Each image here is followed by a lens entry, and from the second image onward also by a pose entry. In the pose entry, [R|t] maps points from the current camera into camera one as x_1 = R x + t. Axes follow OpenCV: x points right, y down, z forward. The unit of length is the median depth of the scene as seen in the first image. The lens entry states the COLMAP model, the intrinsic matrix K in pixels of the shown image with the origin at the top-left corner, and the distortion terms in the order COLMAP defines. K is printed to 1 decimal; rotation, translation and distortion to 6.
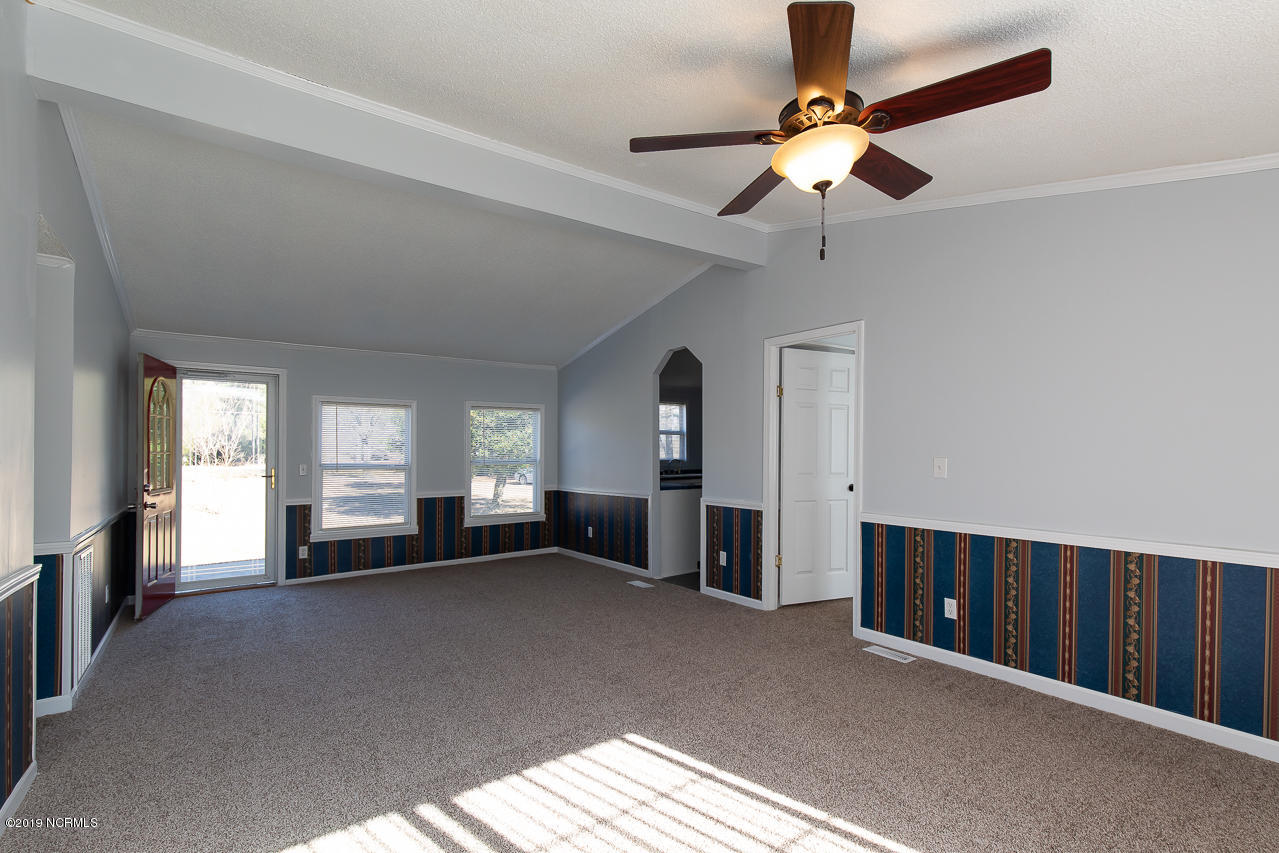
lens RADIAL K [[592.1, 0, 663.6], [0, 592.1, 437.1], [0, 0, 1]] dist [0.004267, -0.006924]
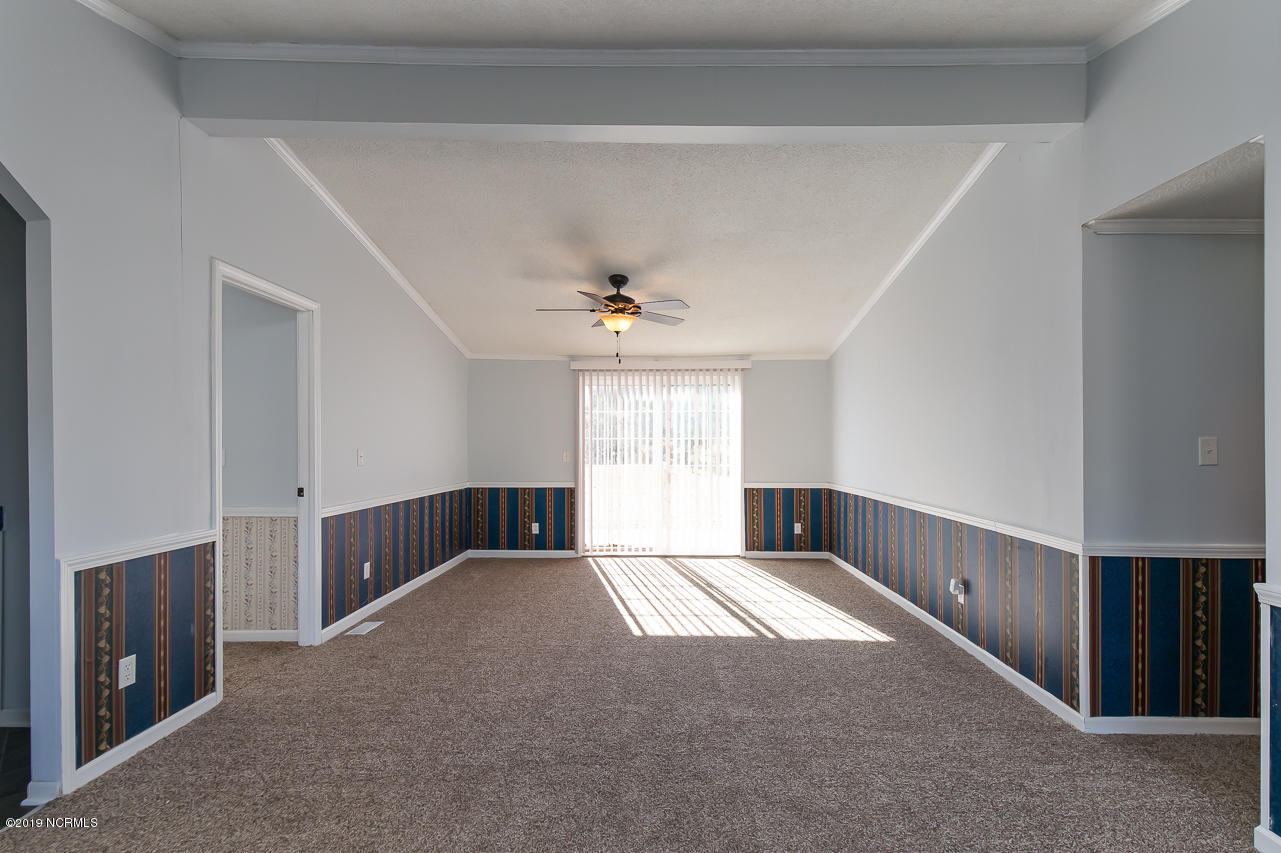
lens RADIAL K [[599.5, 0, 647.6], [0, 599.5, 447.2], [0, 0, 1]] dist [-0.000001, -0.001049]
pose [[-0.785032, -0.002344, 0.619451, -0.479392], [-0.012618, 0.999846, -0.012207, 0.025549], [-0.619327, -0.017399, -0.784940, 1.034793]]
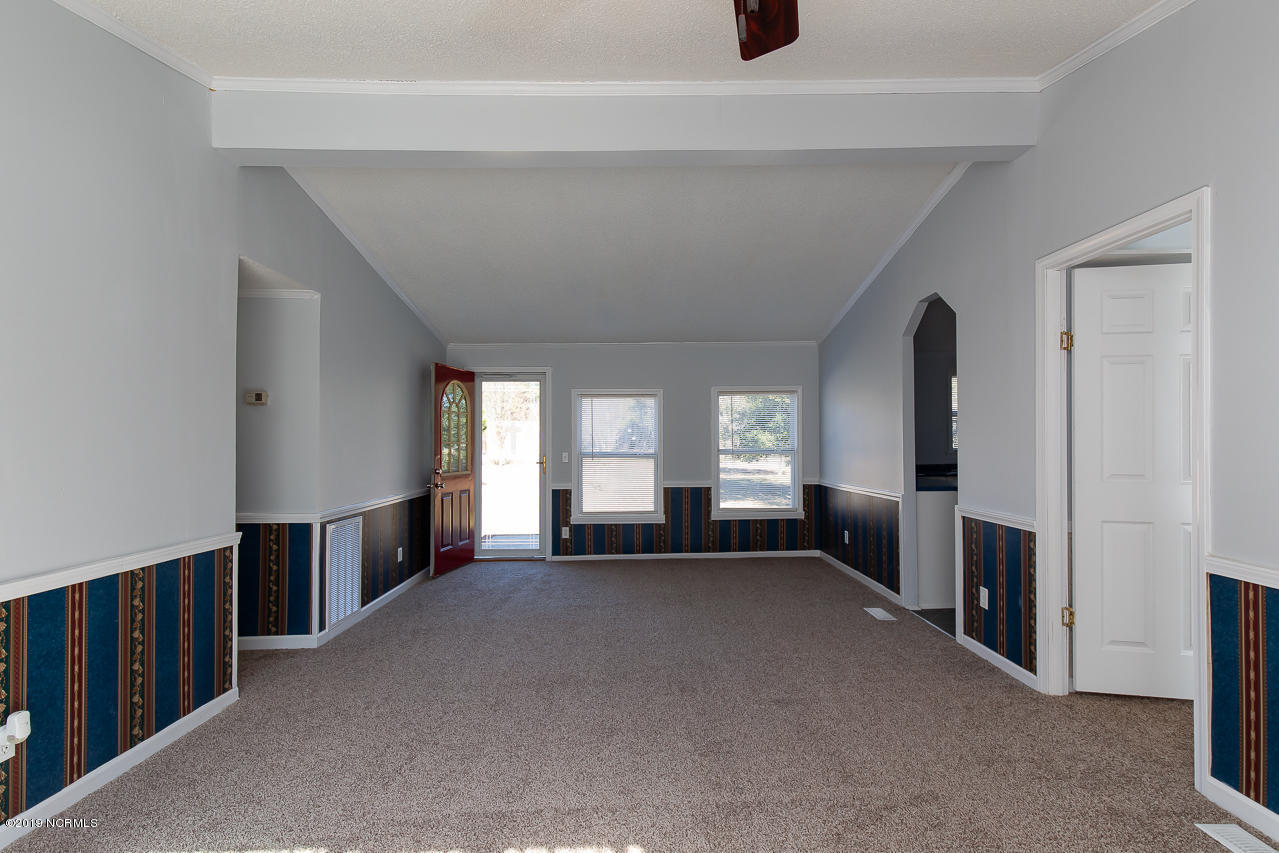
lens RADIAL K [[597.7, 0, 639.5], [0, 597.7, 426.5], [0, 0, 1]] dist [-0.001272, -0.001034]
pose [[0.809470, -0.017857, -0.586890, 0.171075], [0.020064, 0.999795, -0.002747, 0.003975], [0.586819, -0.009552, 0.809662, 0.204730]]
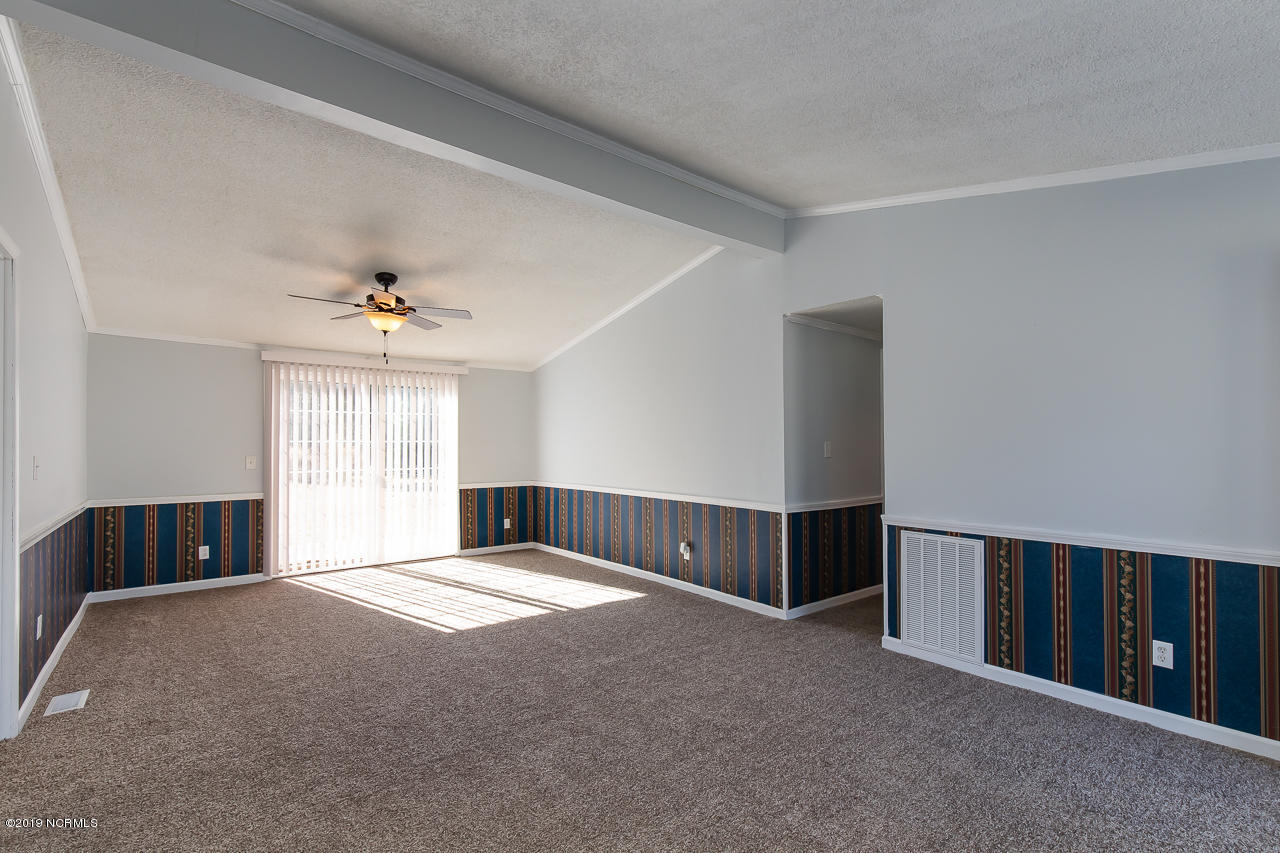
lens RADIAL K [[592.6, 0, 664.2], [0, 592.6, 437.1], [0, 0, 1]] dist [0.004267, -0.006924]
pose [[-0.998992, 0.003969, -0.044718, -0.258436], [0.005584, 0.999335, -0.036033, 0.028745], [0.044545, -0.036246, -0.998350, 1.225600]]
